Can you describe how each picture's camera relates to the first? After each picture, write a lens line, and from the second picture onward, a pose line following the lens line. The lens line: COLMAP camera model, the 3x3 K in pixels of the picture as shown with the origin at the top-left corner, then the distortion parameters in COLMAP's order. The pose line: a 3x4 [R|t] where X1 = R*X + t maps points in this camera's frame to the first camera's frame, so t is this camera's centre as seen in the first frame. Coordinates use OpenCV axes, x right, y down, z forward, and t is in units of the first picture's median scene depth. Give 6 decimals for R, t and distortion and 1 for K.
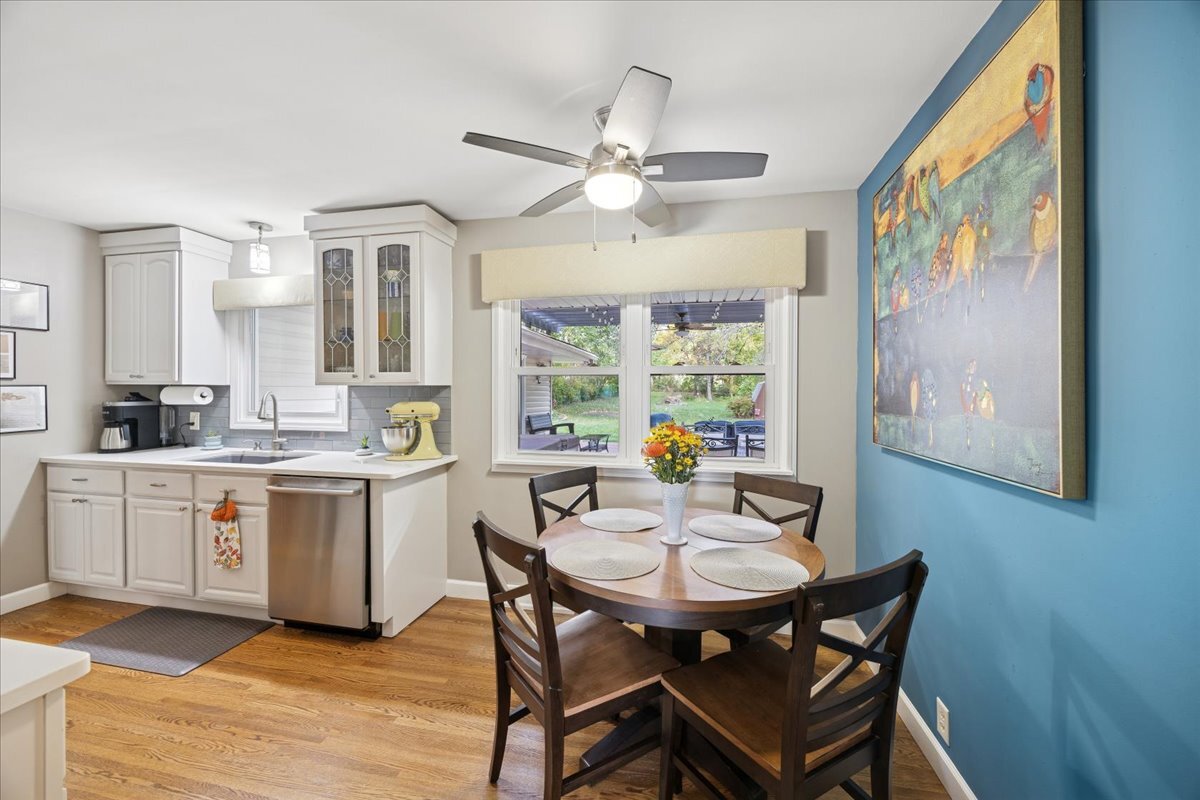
lens RADIAL K [[466.3, 0, 599.7], [0, 466.3, 397.4], [0, 0, 1]] dist [-0.000460, -0.000183]
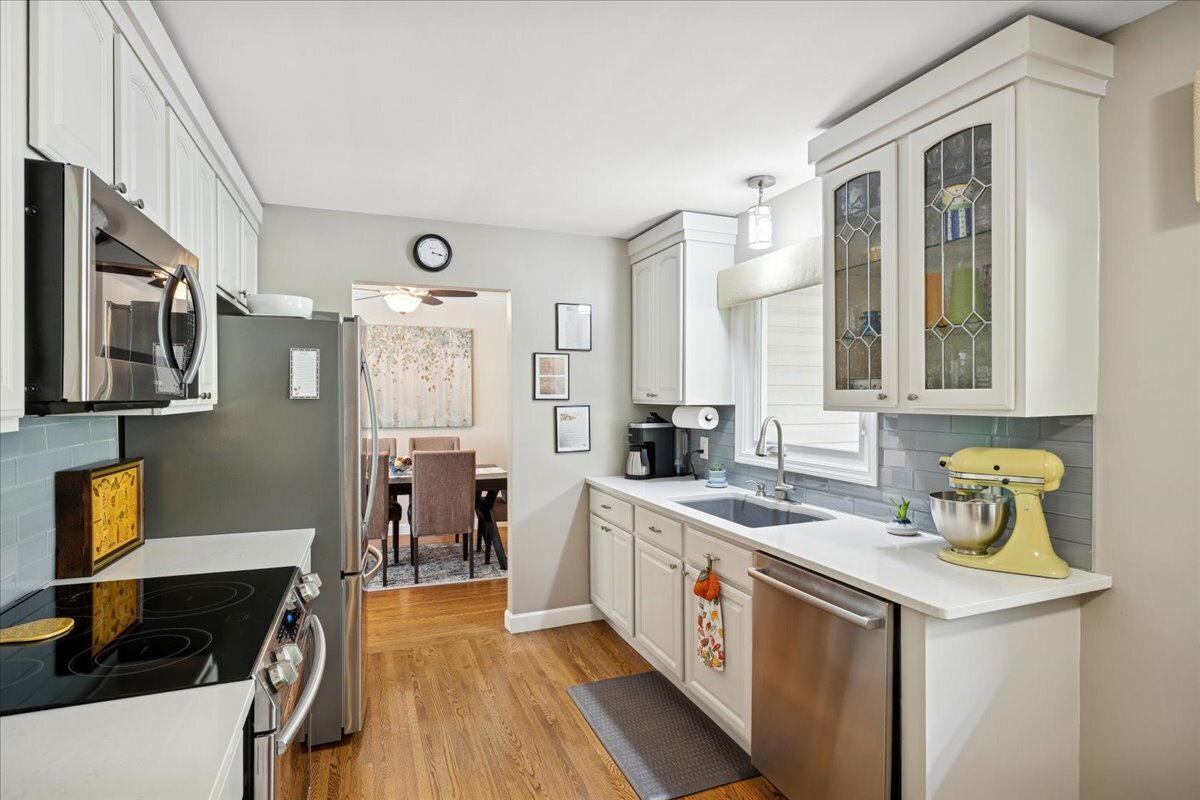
lens RADIAL K [[604.3, 0, 602.0], [0, 604.3, 403.9], [0, 0, 1]] dist [-0.000891, 0.002194]
pose [[0.561619, 0.007602, -0.827361, -0.112303], [-0.004512, 0.999971, 0.006124, -0.038725], [0.827384, 0.000294, 0.561637, 0.308116]]
